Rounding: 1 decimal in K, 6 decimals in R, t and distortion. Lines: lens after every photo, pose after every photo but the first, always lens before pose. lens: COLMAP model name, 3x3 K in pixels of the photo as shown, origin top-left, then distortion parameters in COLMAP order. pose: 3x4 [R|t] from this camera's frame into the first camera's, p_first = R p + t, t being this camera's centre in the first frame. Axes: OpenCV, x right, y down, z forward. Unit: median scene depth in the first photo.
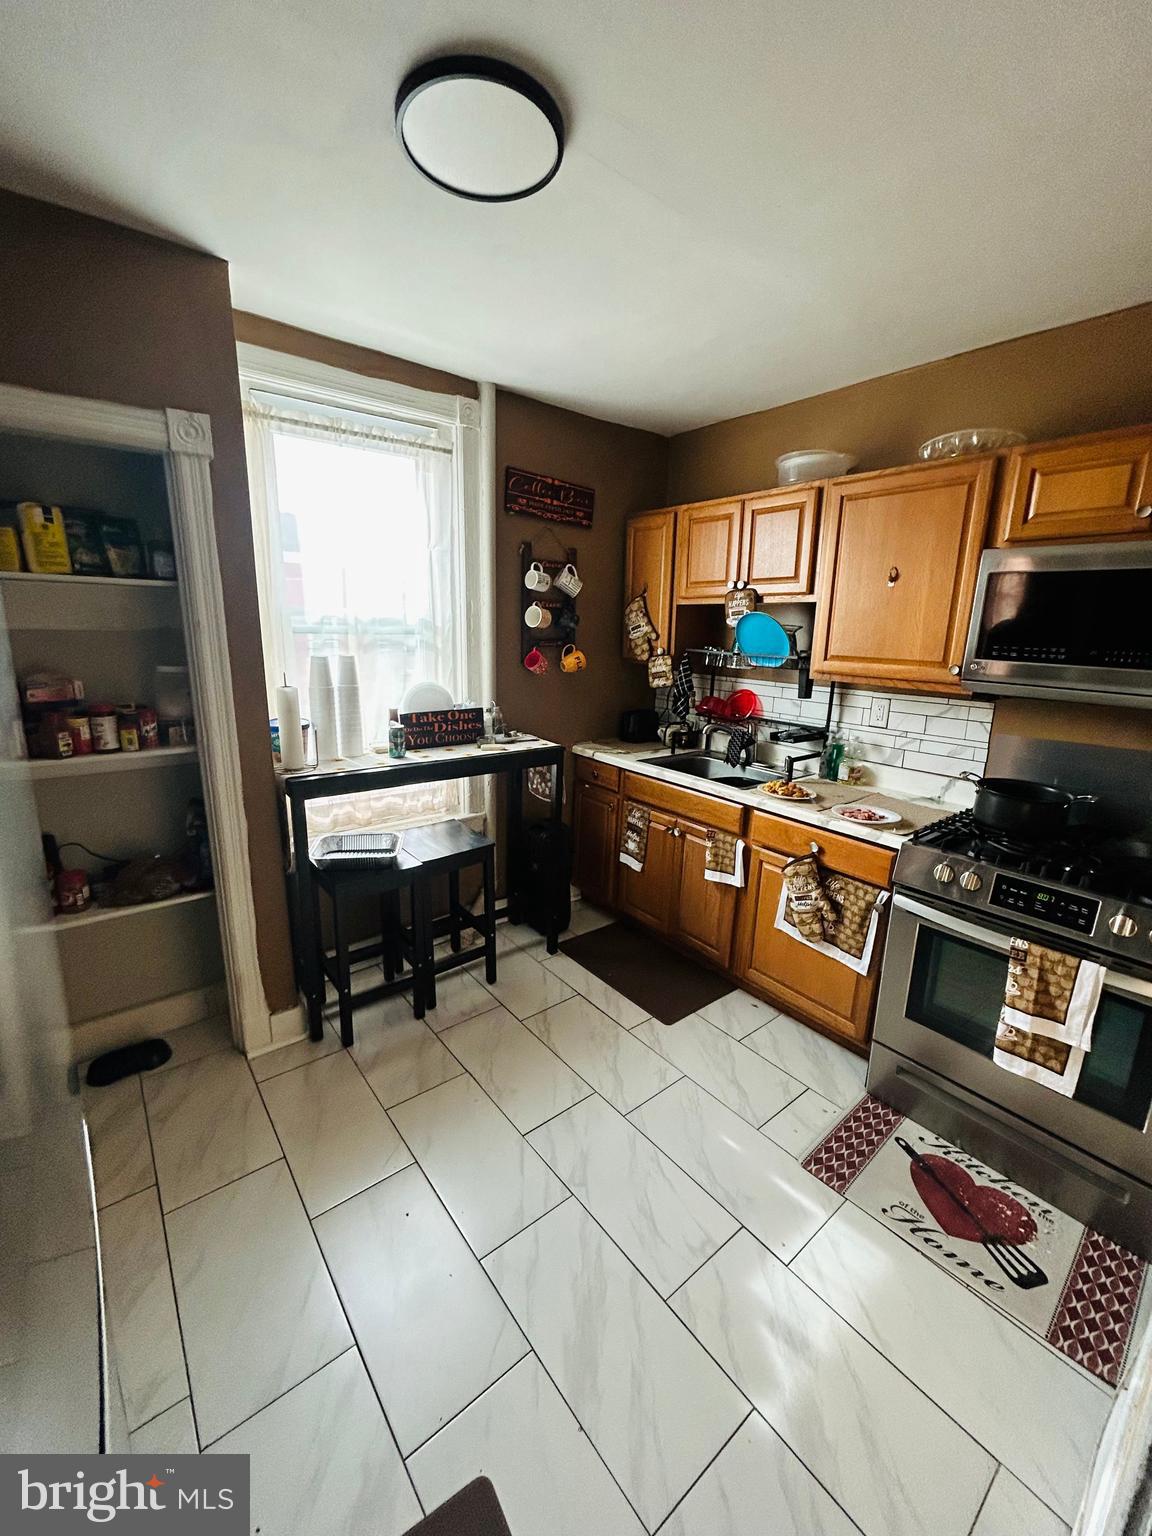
lens RADIAL K [[612.4, 0, 582.9], [0, 612.4, 769.7], [0, 0, 1]] dist [0.004257, 0.000912]
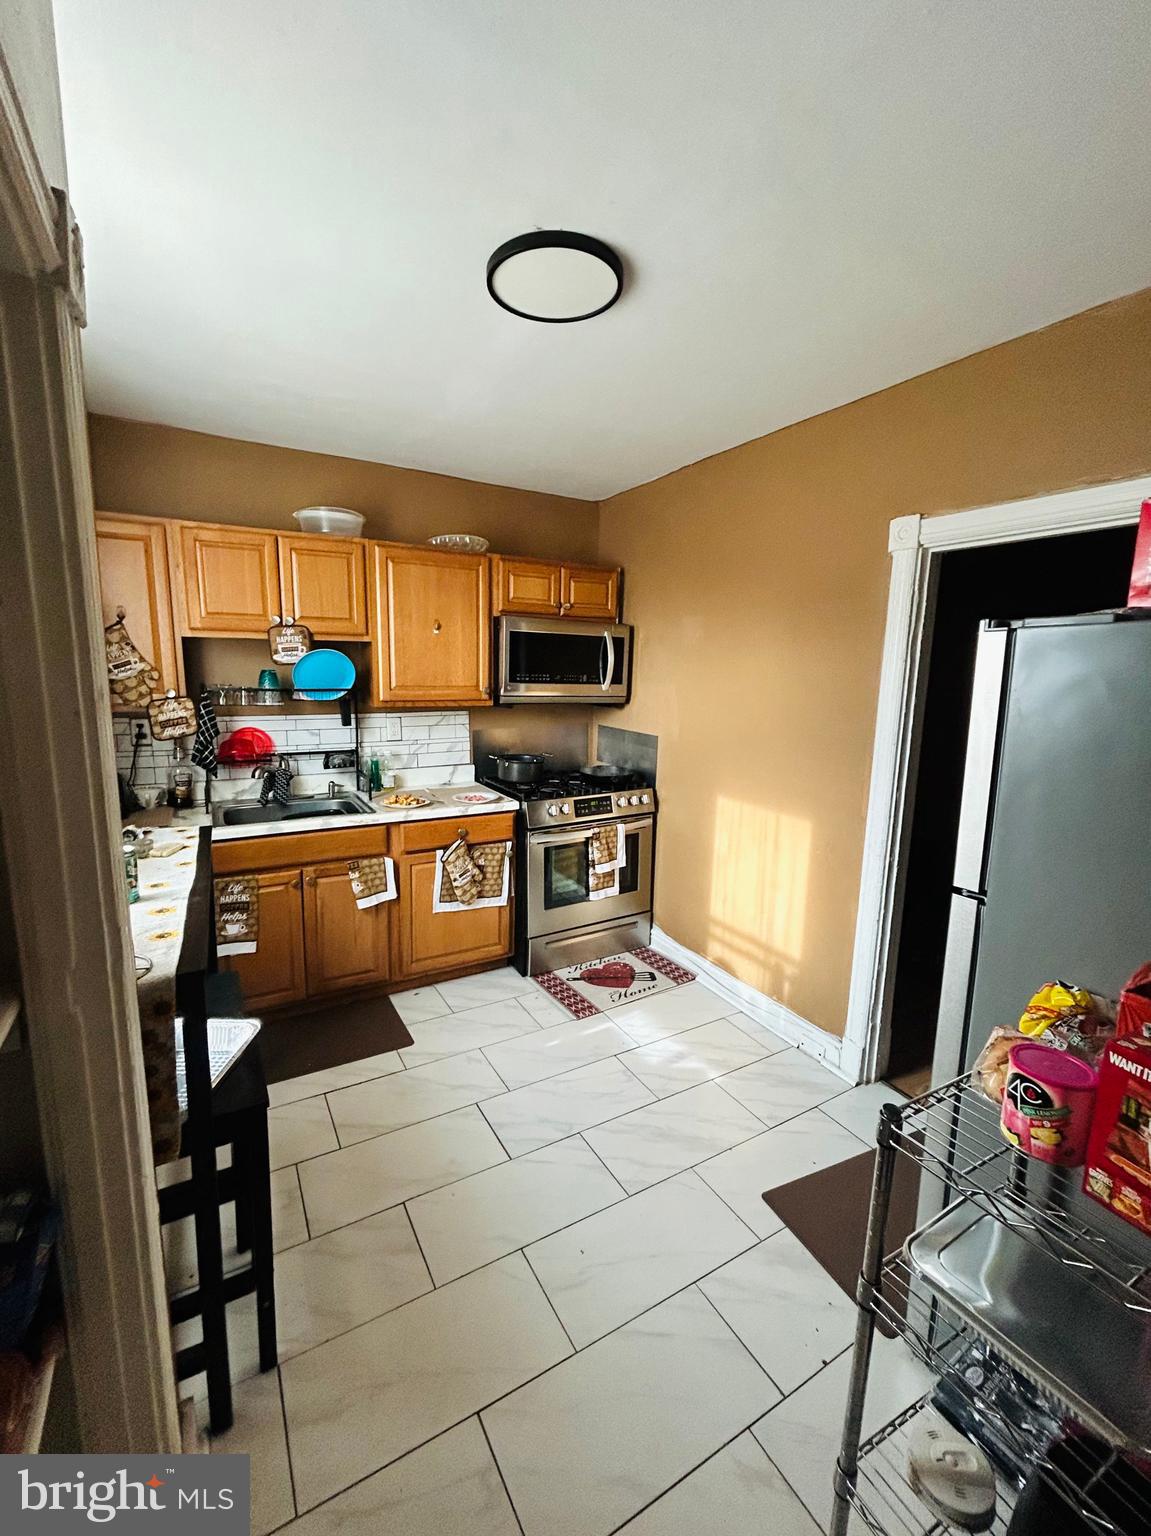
lens RADIAL K [[612.4, 0, 582.4], [0, 612.4, 769.7], [0, 0, 1]] dist [0.004257, 0.000912]
pose [[0.162956, -0.188828, 0.968395, -0.769528], [0.216720, 0.964394, 0.151580, -0.134823], [-0.962537, 0.185170, 0.198076, 0.450186]]
